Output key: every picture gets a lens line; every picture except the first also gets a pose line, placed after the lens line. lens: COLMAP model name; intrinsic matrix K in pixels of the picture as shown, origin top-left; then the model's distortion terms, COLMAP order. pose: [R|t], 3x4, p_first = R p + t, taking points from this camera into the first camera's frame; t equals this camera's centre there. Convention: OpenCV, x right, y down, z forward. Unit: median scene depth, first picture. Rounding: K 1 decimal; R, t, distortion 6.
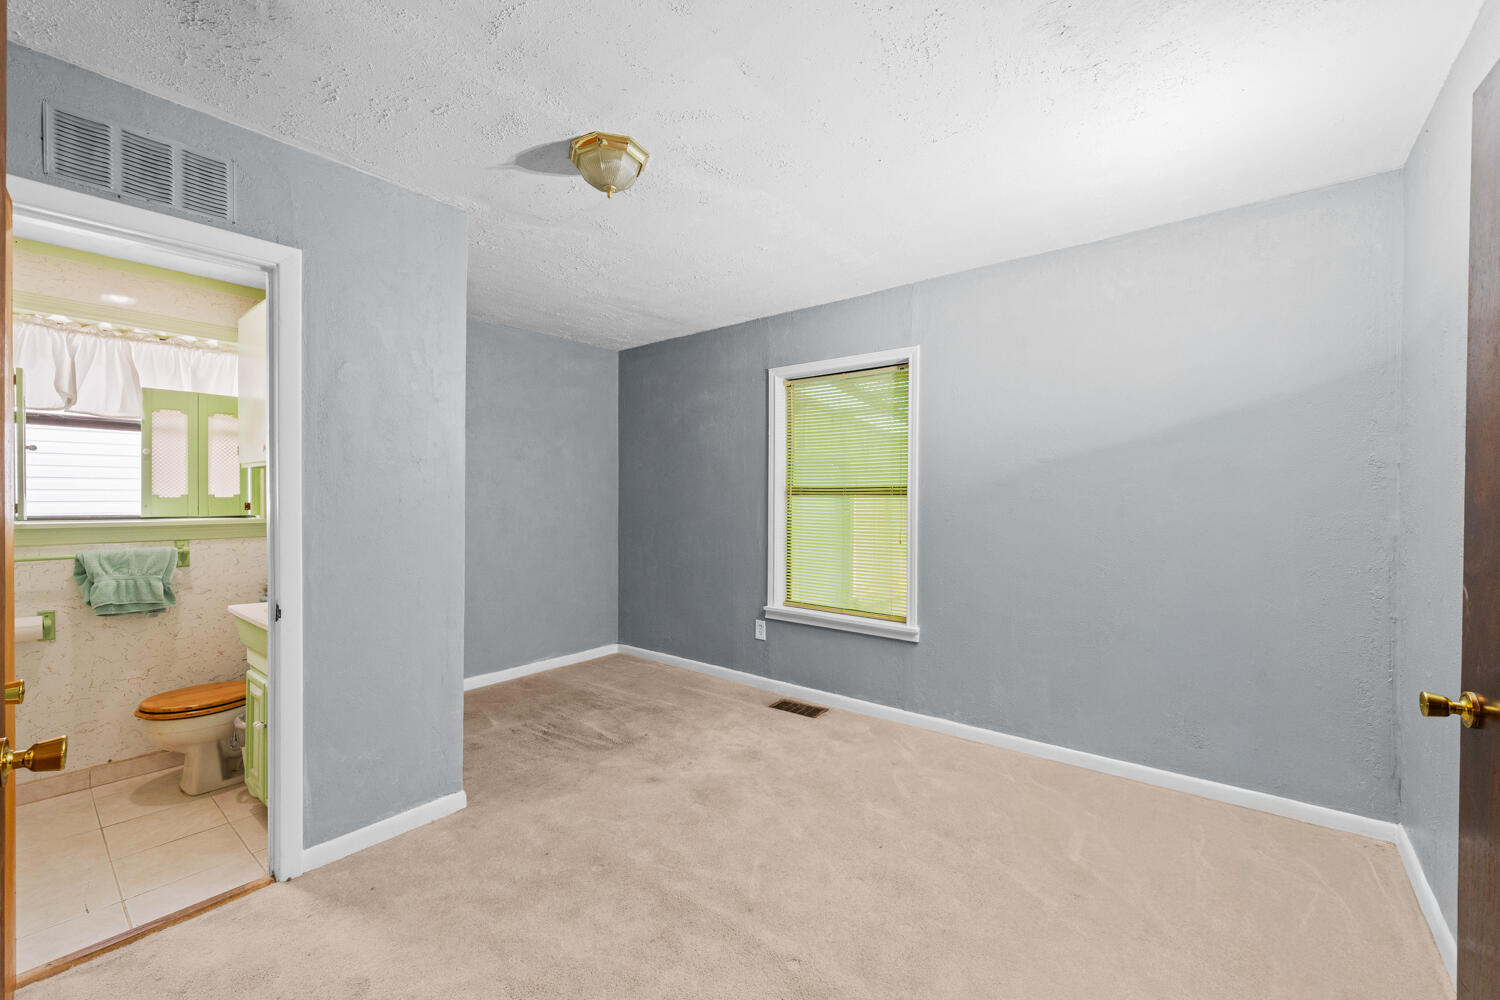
lens RADIAL K [[623.1, 0, 736.6], [0, 623.1, 498.9], [0, 0, 1]] dist [-0.003688, 0.001174]
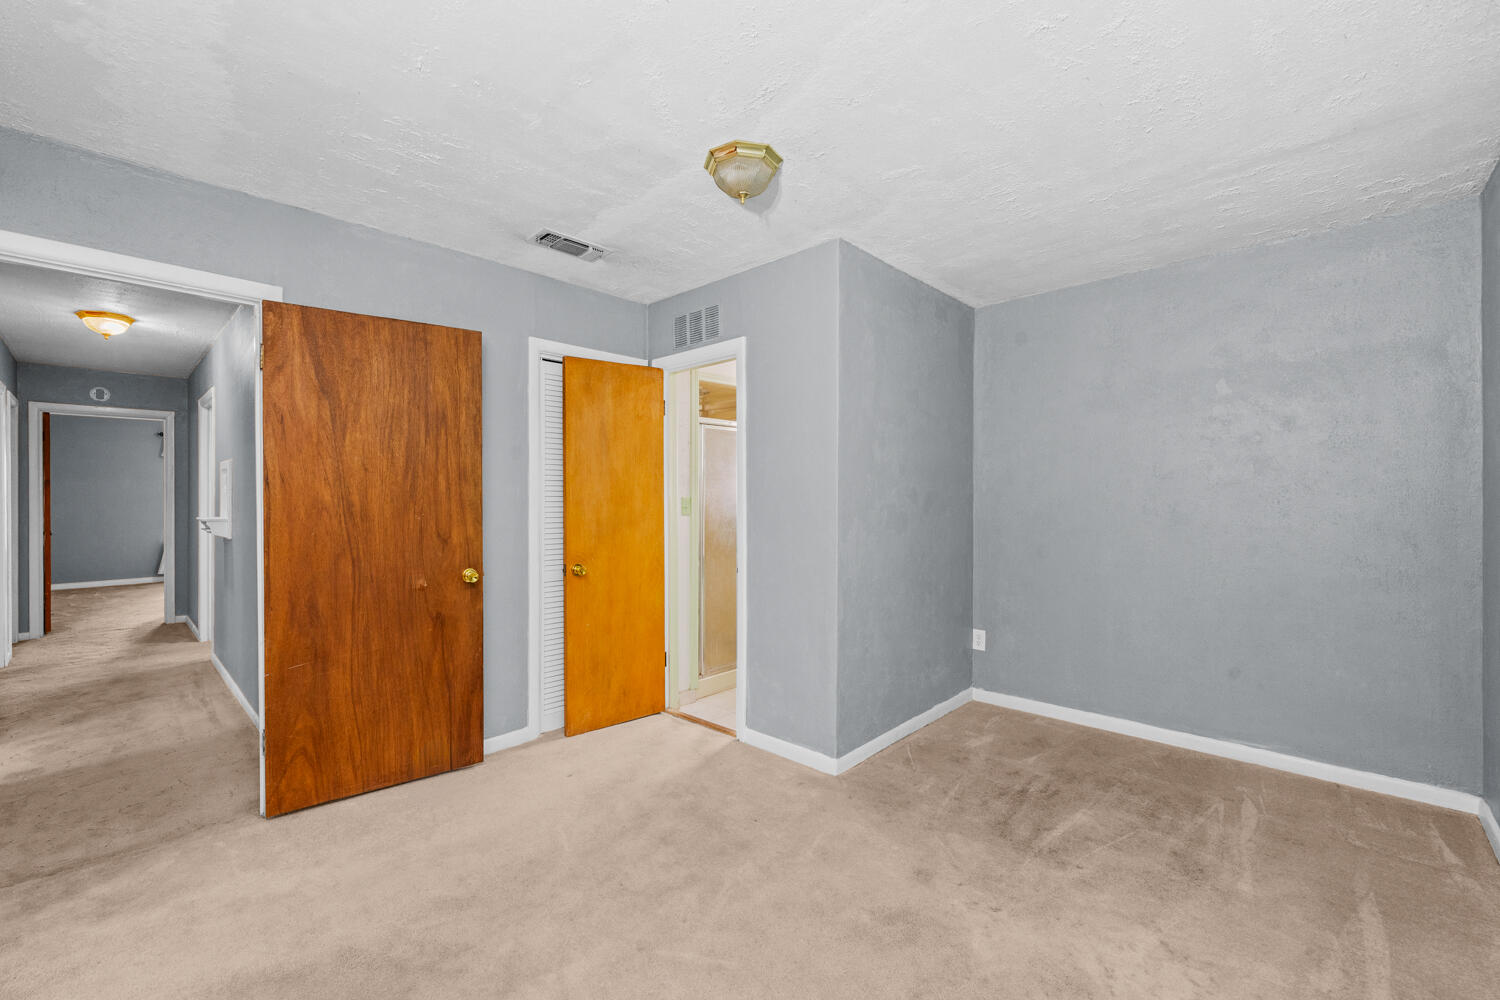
lens RADIAL K [[623.1, 0, 738.7], [0, 623.1, 501.0], [0, 0, 1]] dist [-0.003688, 0.001174]
pose [[-0.094428, 0.003733, -0.995525, 0.608723], [-0.003272, 0.999986, 0.004060, 0.000474], [0.995526, 0.003641, -0.094414, 0.823576]]
